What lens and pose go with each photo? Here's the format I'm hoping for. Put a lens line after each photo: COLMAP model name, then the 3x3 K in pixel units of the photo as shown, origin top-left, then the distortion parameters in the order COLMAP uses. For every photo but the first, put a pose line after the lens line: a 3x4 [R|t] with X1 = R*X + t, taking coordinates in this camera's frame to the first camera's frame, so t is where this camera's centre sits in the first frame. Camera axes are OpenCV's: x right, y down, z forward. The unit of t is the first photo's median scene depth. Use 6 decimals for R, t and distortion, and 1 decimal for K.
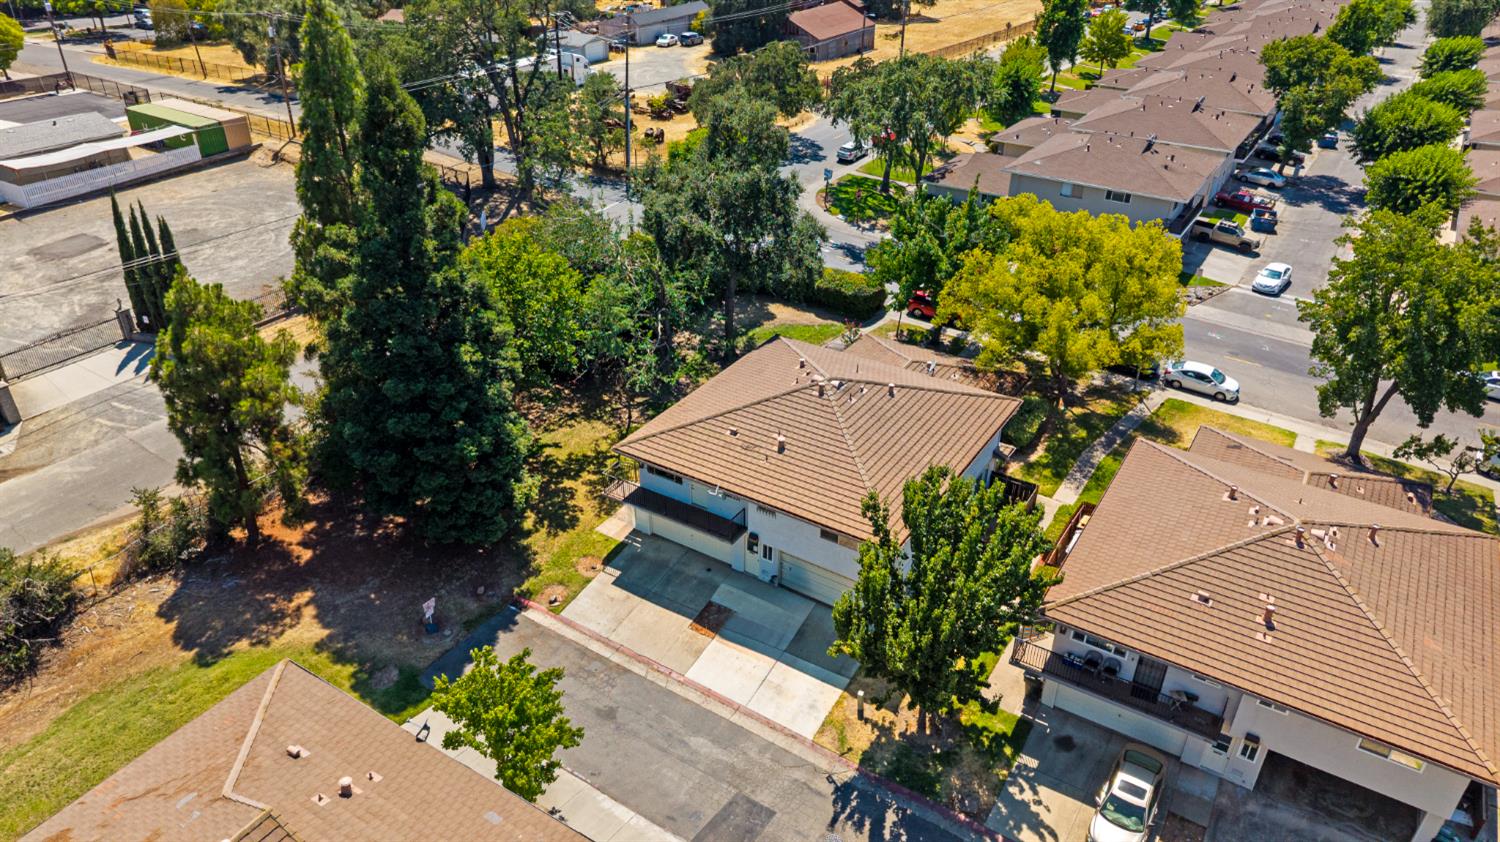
lens RADIAL K [[1010.7, 0, 745.7], [0, 1010.7, 387.5], [0, 0, 1]] dist [0.054155, -0.088093]
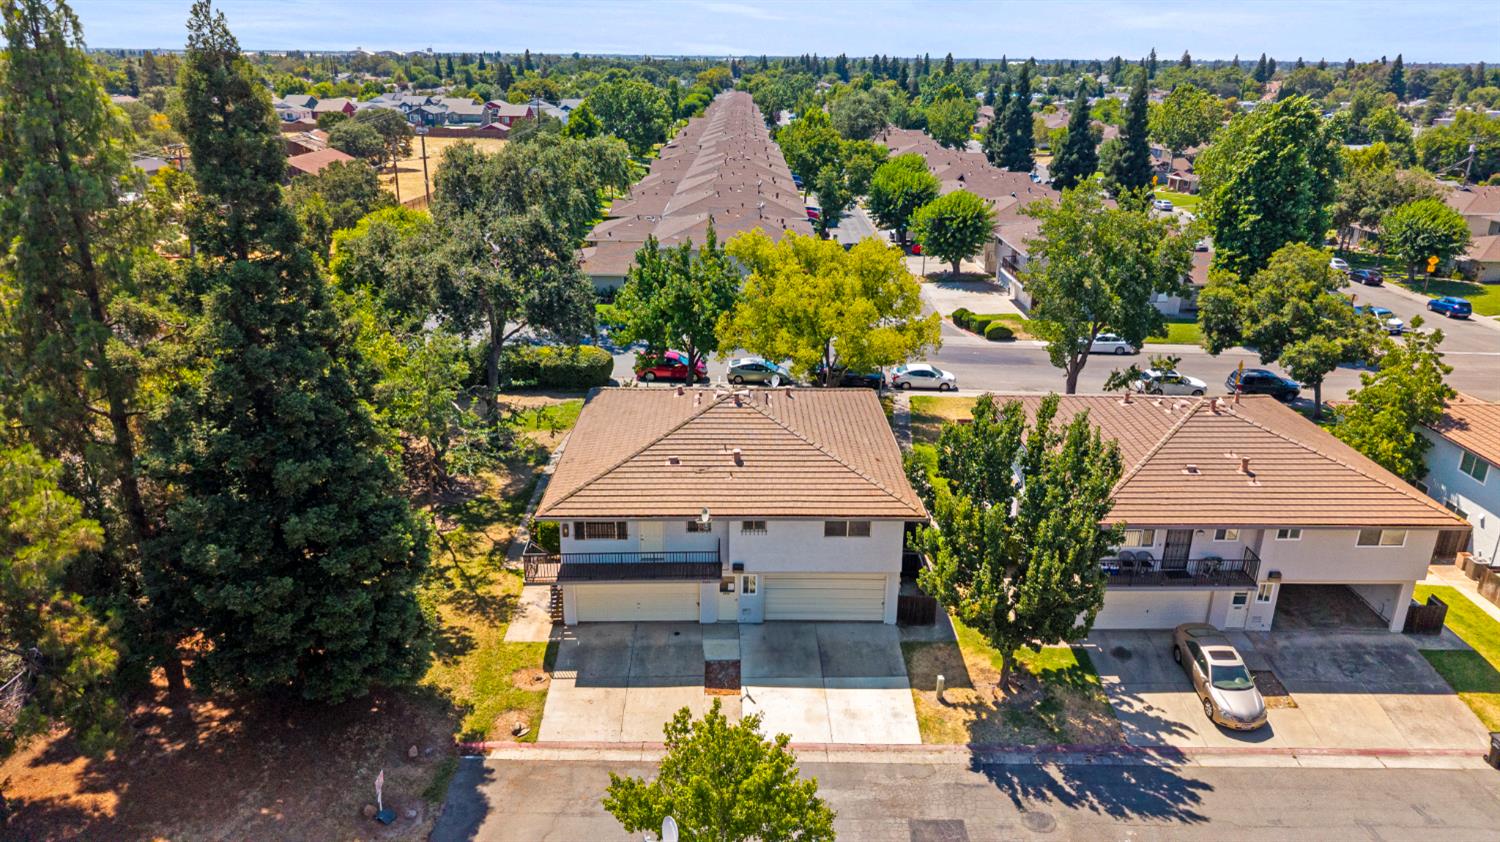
lens RADIAL K [[1010.7, 0, 745.7], [0, 1010.7, 387.5], [0, 0, 1]] dist [0.054155, -0.088093]
pose [[0.837547, -0.170652, 0.519030, -0.402817], [0.256079, 0.961776, -0.097007, 0.084547], [-0.482636, 0.214161, 0.849234, 0.230162]]
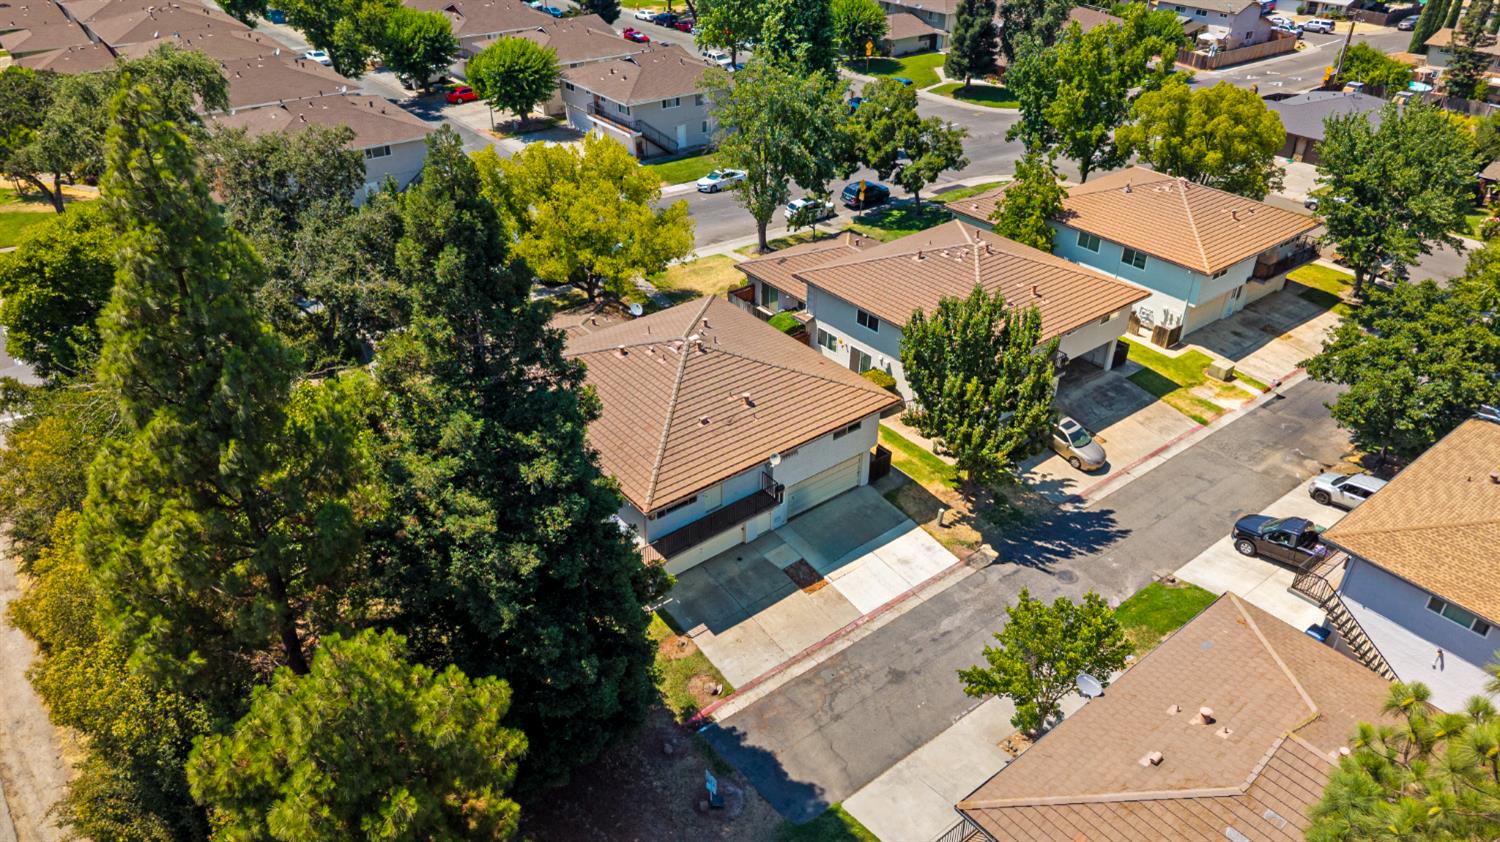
lens RADIAL K [[989.1, 0, 750.0], [0, 989.1, 421.0], [0, 0, 1]] dist [0.123079, -0.383237]
pose [[0.329397, -0.506945, 0.796558, -0.753246], [0.441695, 0.828371, 0.344540, -0.263036], [-0.834508, 0.238345, 0.496777, 0.507345]]
